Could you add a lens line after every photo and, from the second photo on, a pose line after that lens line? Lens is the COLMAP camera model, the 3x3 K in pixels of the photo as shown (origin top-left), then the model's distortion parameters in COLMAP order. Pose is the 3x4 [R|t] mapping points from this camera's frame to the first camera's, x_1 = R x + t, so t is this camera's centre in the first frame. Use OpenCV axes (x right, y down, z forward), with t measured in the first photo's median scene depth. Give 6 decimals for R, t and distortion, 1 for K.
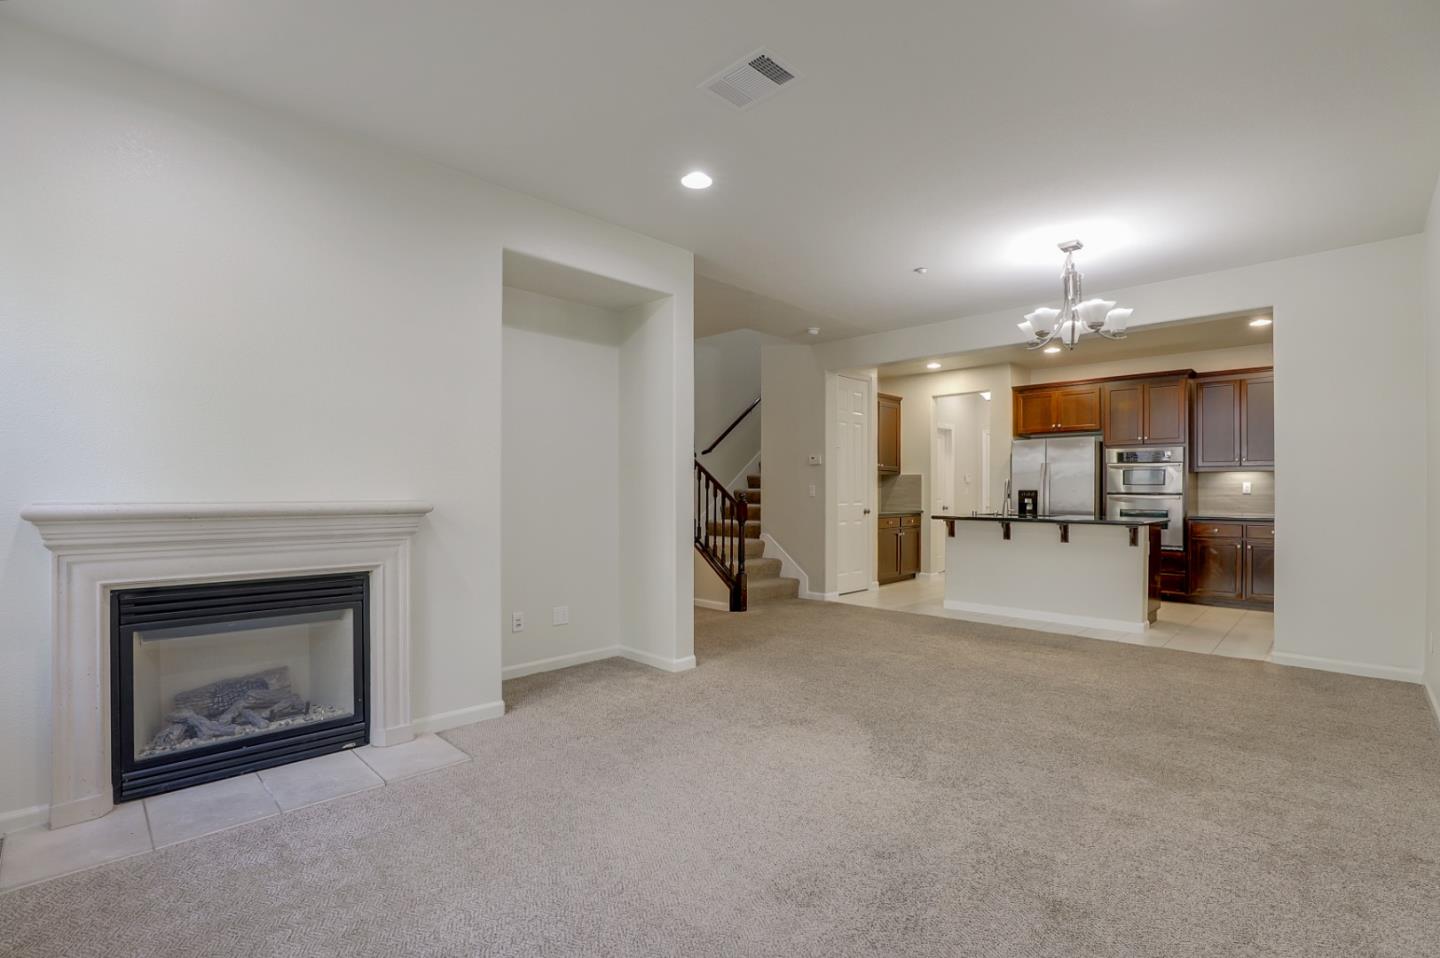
lens RADIAL K [[653.3, 0, 718.0], [0, 653.3, 488.0], [0, 0, 1]] dist [-0.045735, 0.013346]
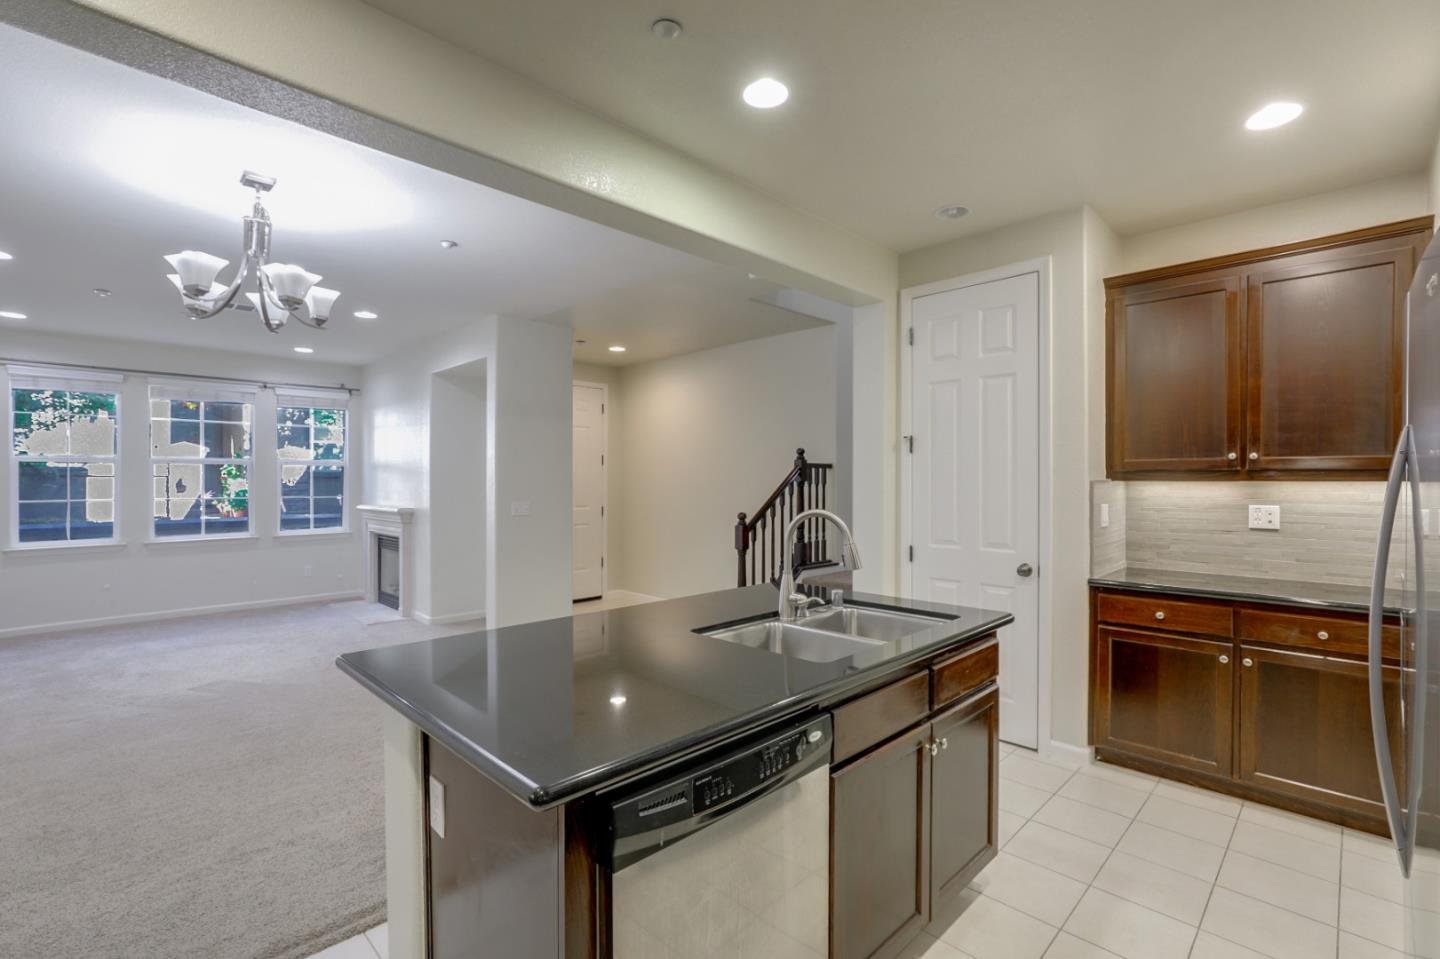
lens RADIAL K [[646.9, 0, 714.6], [0, 646.9, 482.4], [0, 0, 1]] dist [-0.002399, 0.000085]
pose [[0.001416, 0.002820, -0.999995, 0.756684], [0.007691, 0.999966, 0.002831, -0.029414], [0.999969, -0.007695, 0.001394, 0.899862]]
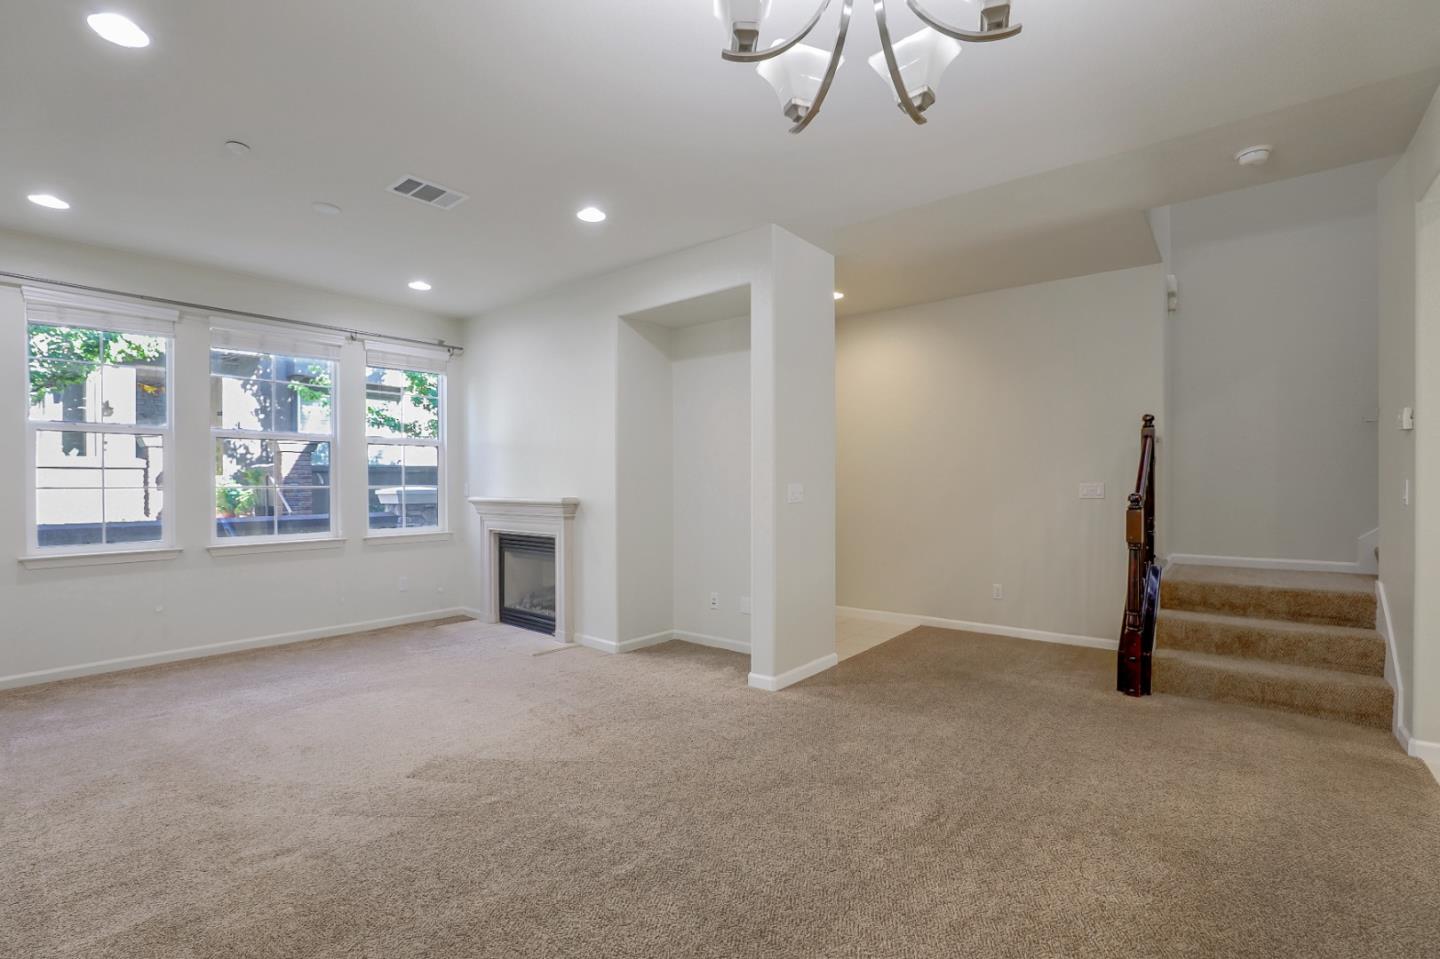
lens RADIAL K [[653.3, 0, 718.0], [0, 653.3, 488.5], [0, 0, 1]] dist [-0.045735, 0.013346]
pose [[0.106937, 0.005349, -0.994251, 0.530452], [0.008759, 0.999942, 0.006322, -0.005101], [0.994227, -0.009385, 0.106884, 0.525878]]
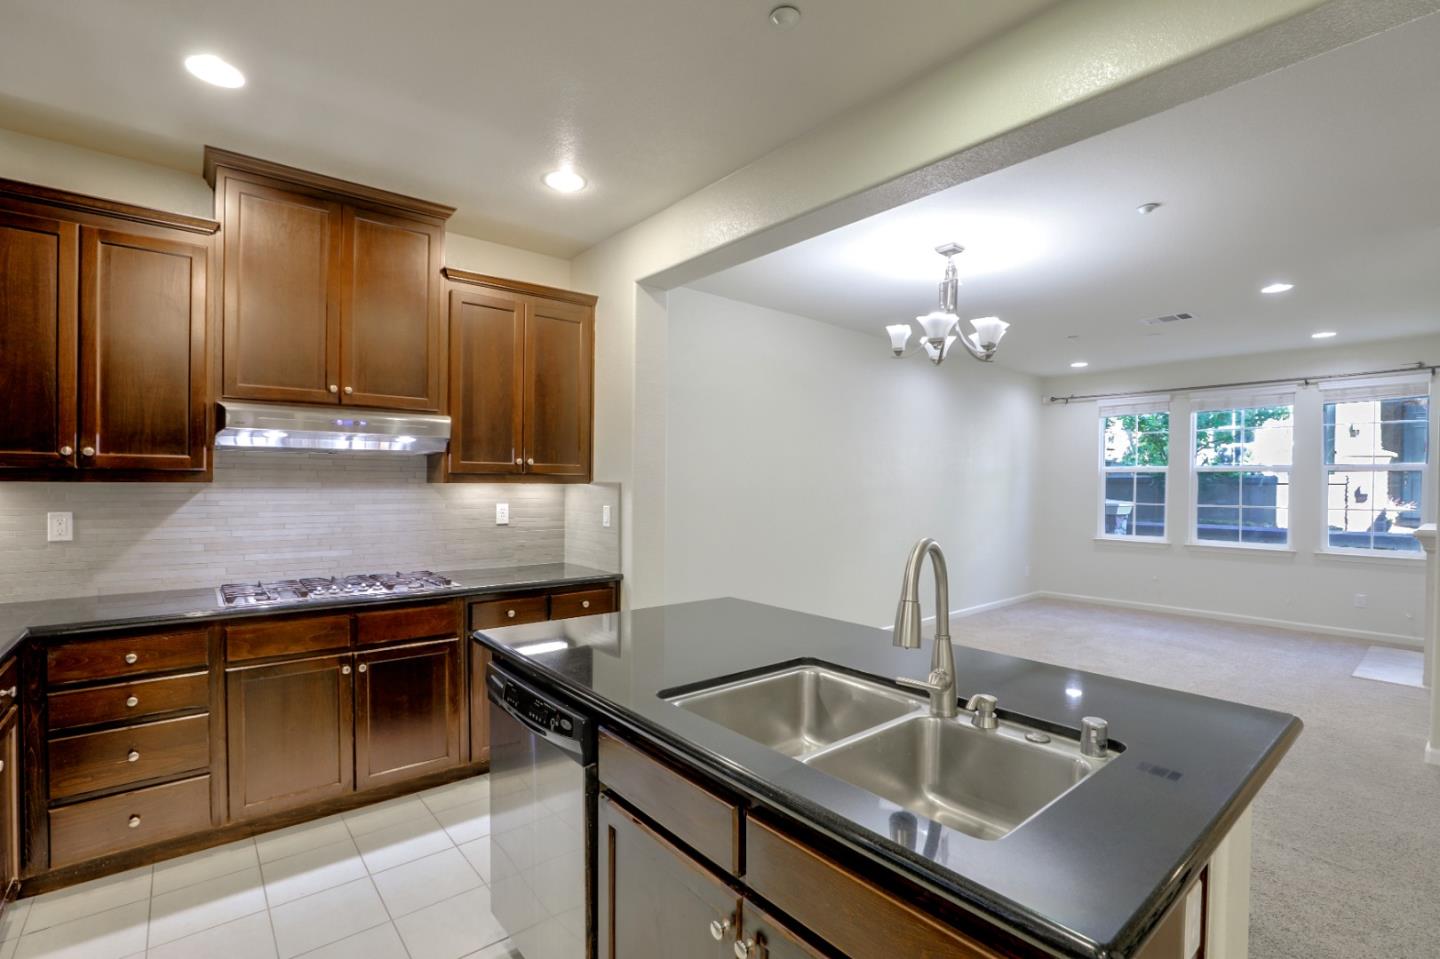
lens RADIAL K [[653.3, 0, 718.0], [0, 653.3, 488.5], [0, 0, 1]] dist [-0.045735, 0.013346]
pose [[-0.996426, -0.011119, 0.083740, 0.472975], [-0.010966, 0.999937, 0.002288, -0.028072], [-0.083760, 0.001362, -0.996485, 1.158683]]
